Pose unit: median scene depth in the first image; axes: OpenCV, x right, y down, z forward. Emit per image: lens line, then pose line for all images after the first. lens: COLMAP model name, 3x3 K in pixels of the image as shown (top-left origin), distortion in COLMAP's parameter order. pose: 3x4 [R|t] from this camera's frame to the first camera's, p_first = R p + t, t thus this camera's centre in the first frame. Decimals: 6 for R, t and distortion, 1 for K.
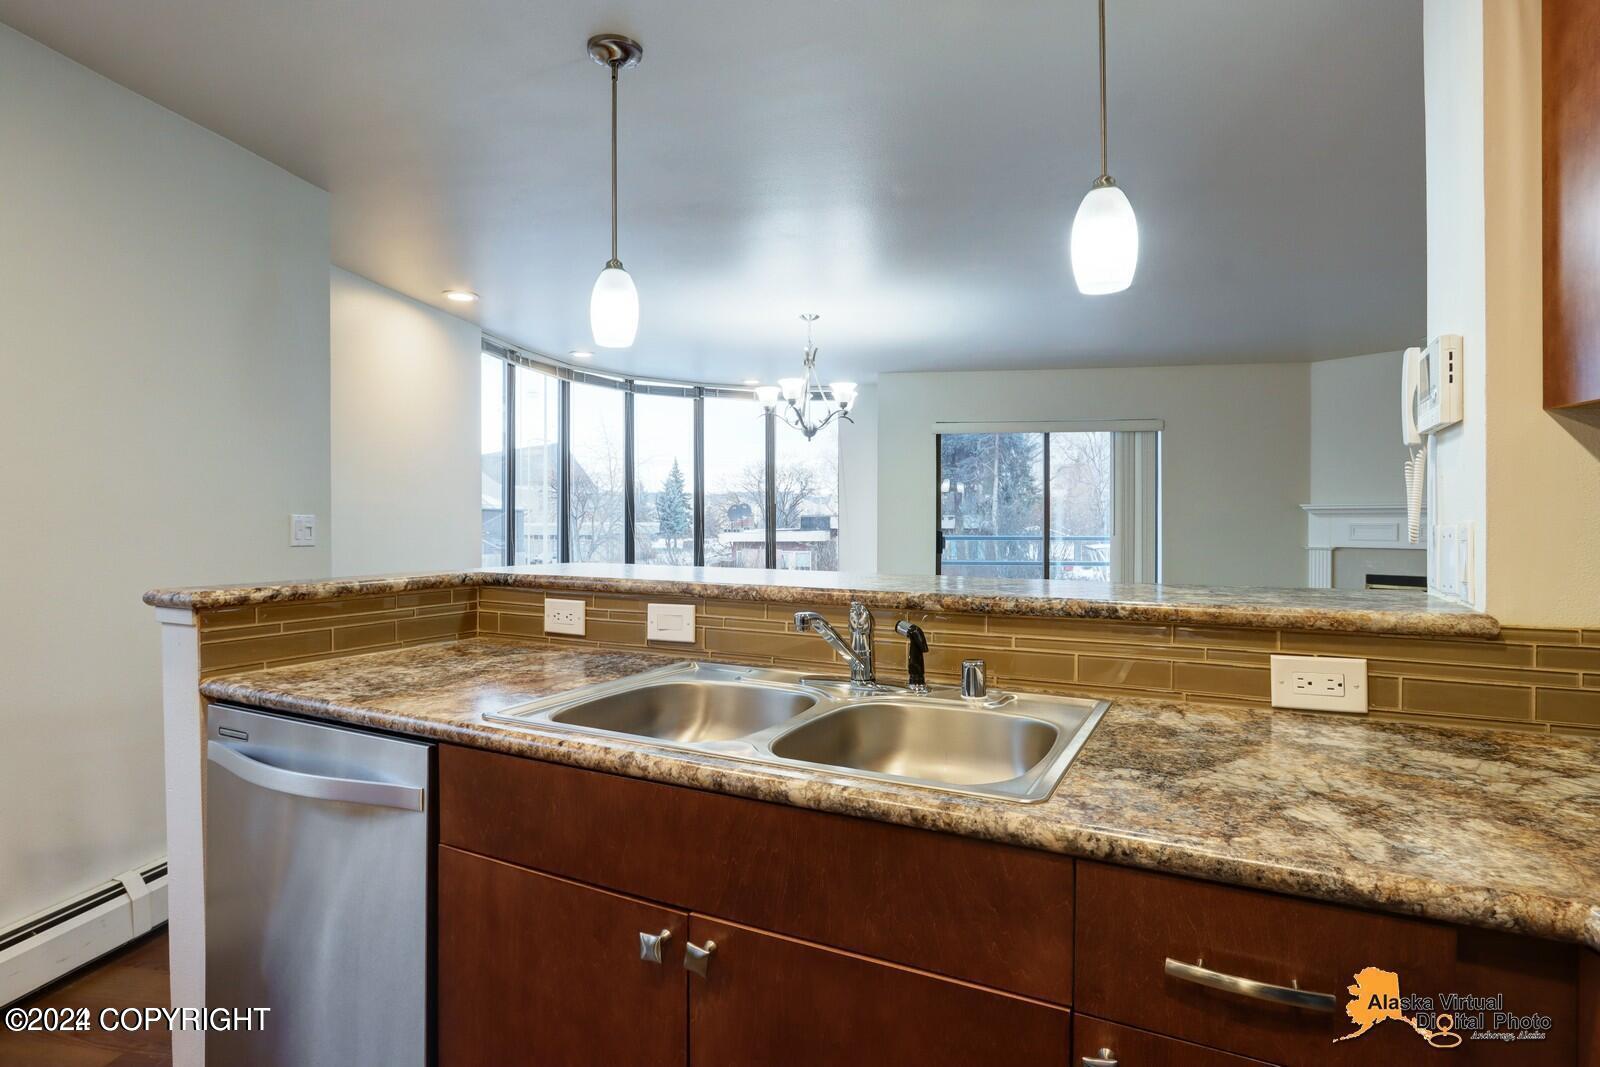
lens RADIAL K [[831.1, 0, 807.1], [0, 831.1, 529.1], [0, 0, 1]] dist [-0.015613, 0.004755]
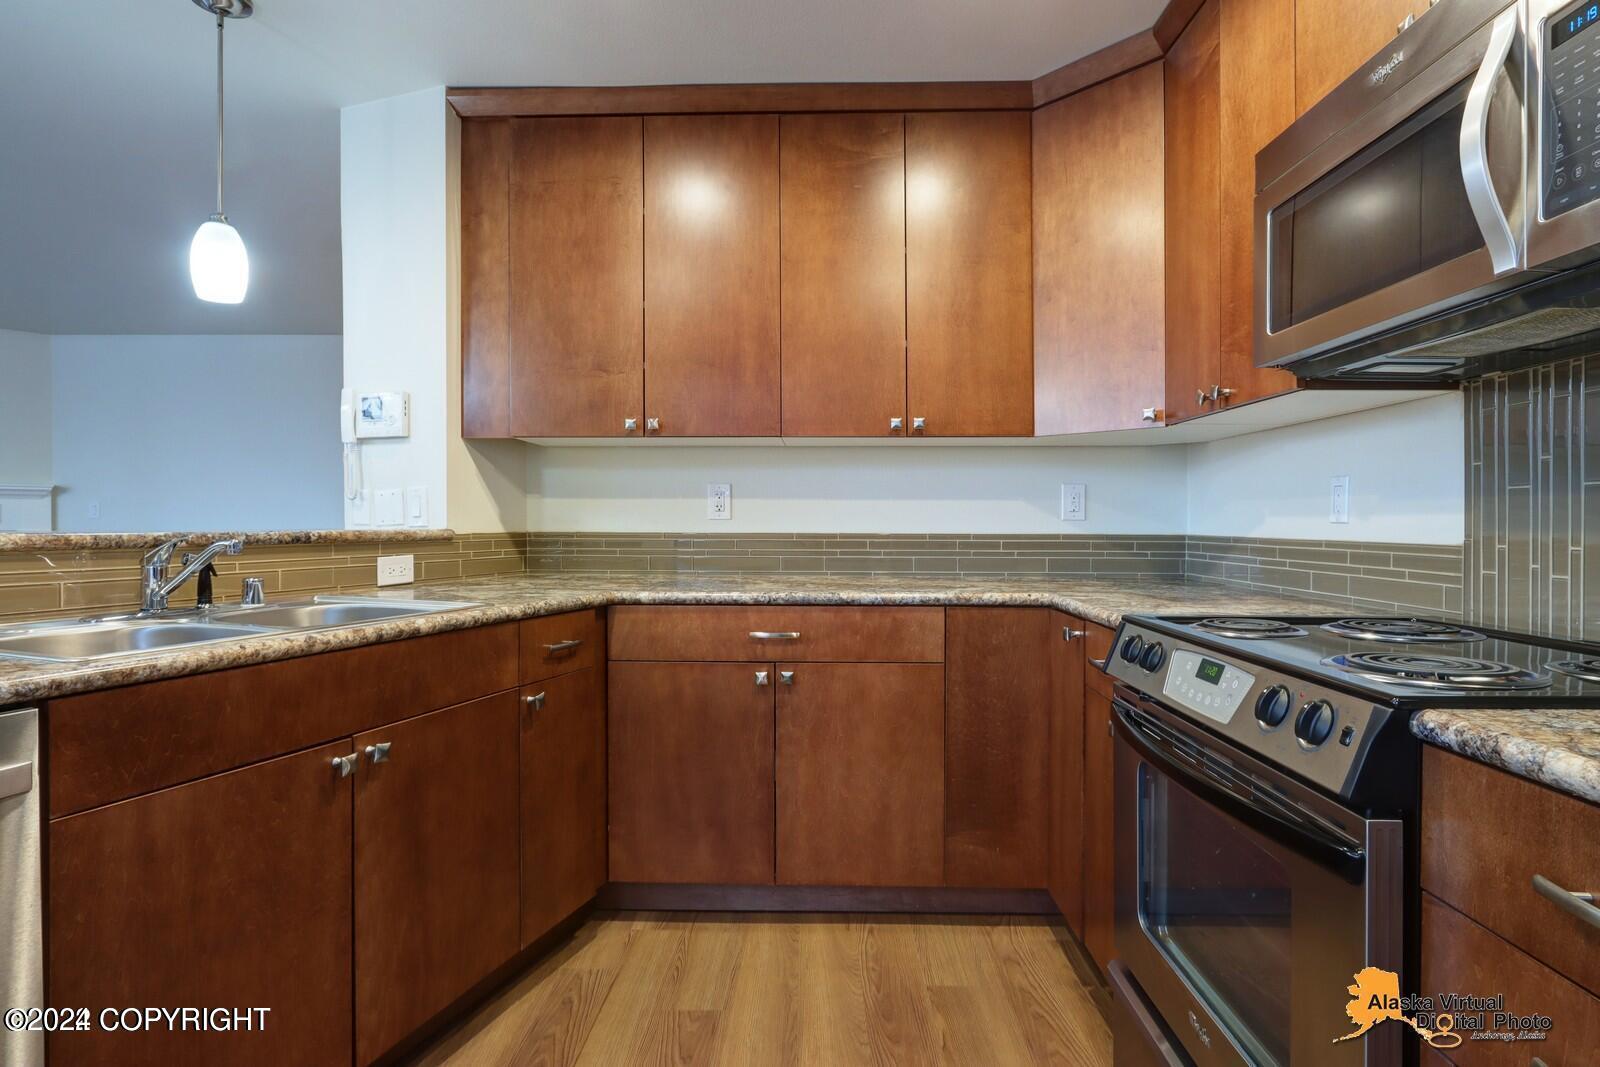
lens RADIAL K [[831.1, 0, 795.8], [0, 831.1, 520.9], [0, 0, 1]] dist [-0.015613, 0.004755]
pose [[-0.132769, 0.000919, 0.991147, -0.926567], [0.003397, 0.999994, -0.000472, 0.054220], [-0.991141, 0.003304, -0.132772, 0.241796]]
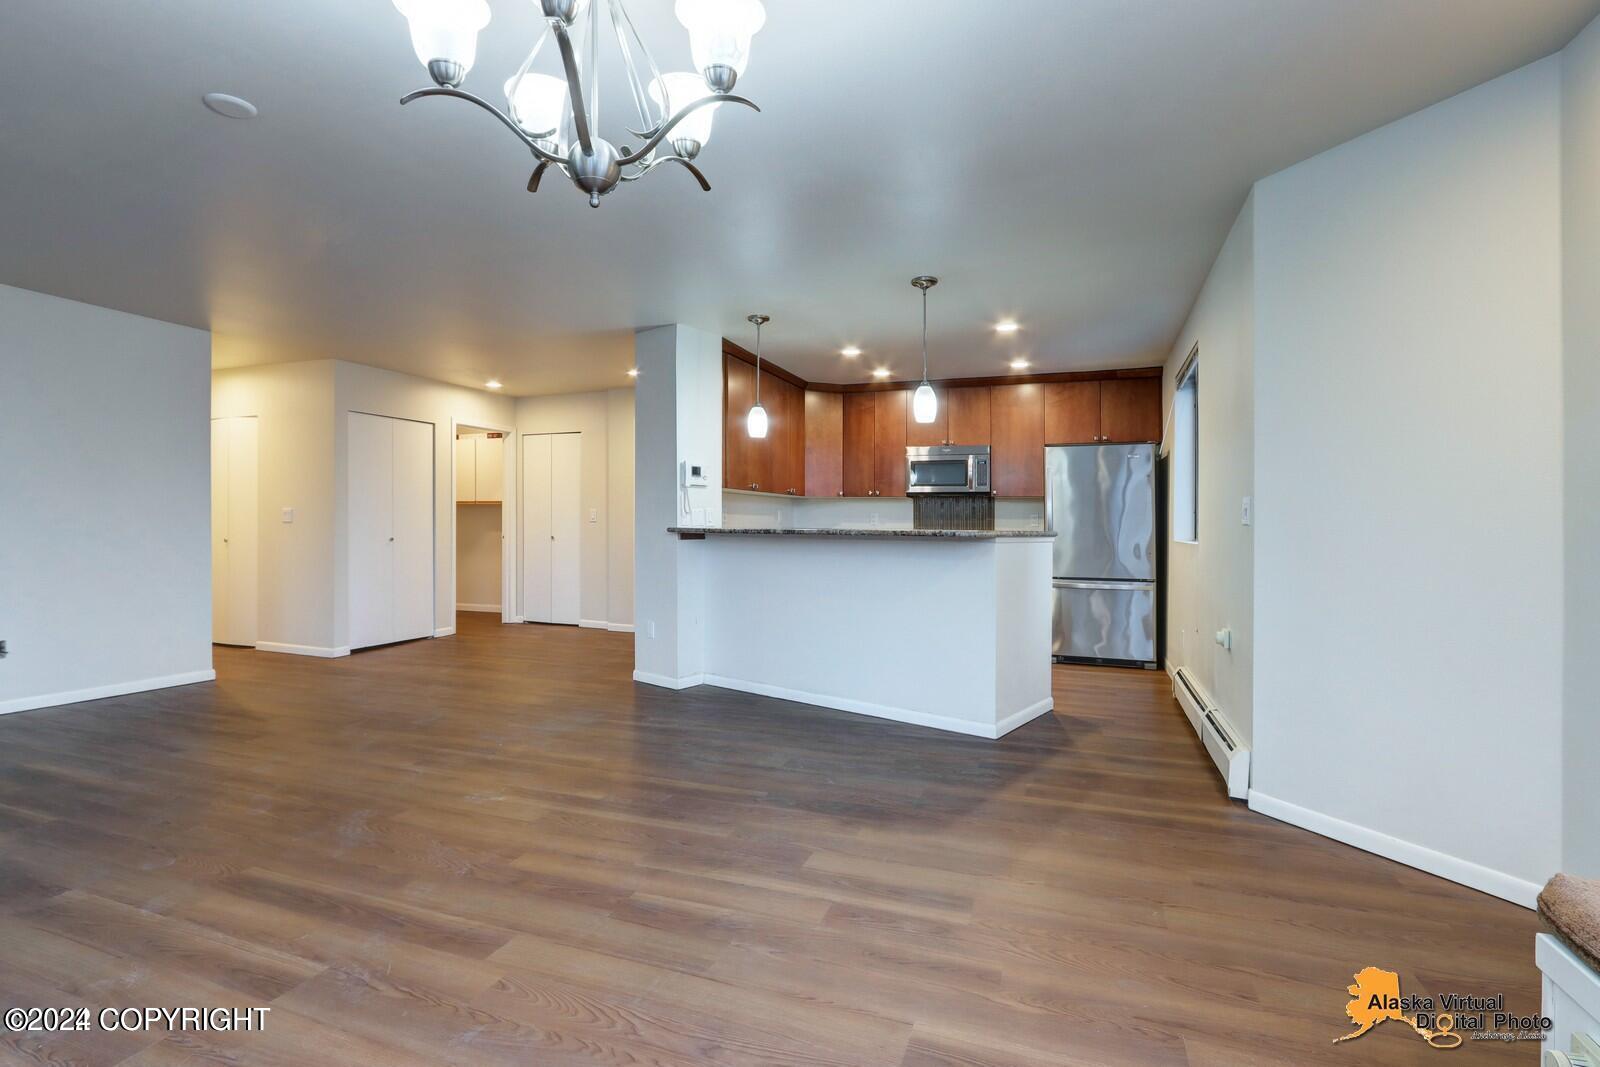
lens RADIAL K [[747.0, 0, 796.2], [0, 747.0, 523.5], [0, 0, 1]] dist [-0.020213, 0.004266]
pose [[-0.979216, -0.007065, 0.202697, -0.356162], [-0.005857, 0.999961, 0.006560, 0.029374], [-0.202736, 0.005236, -0.979220, 3.386475]]
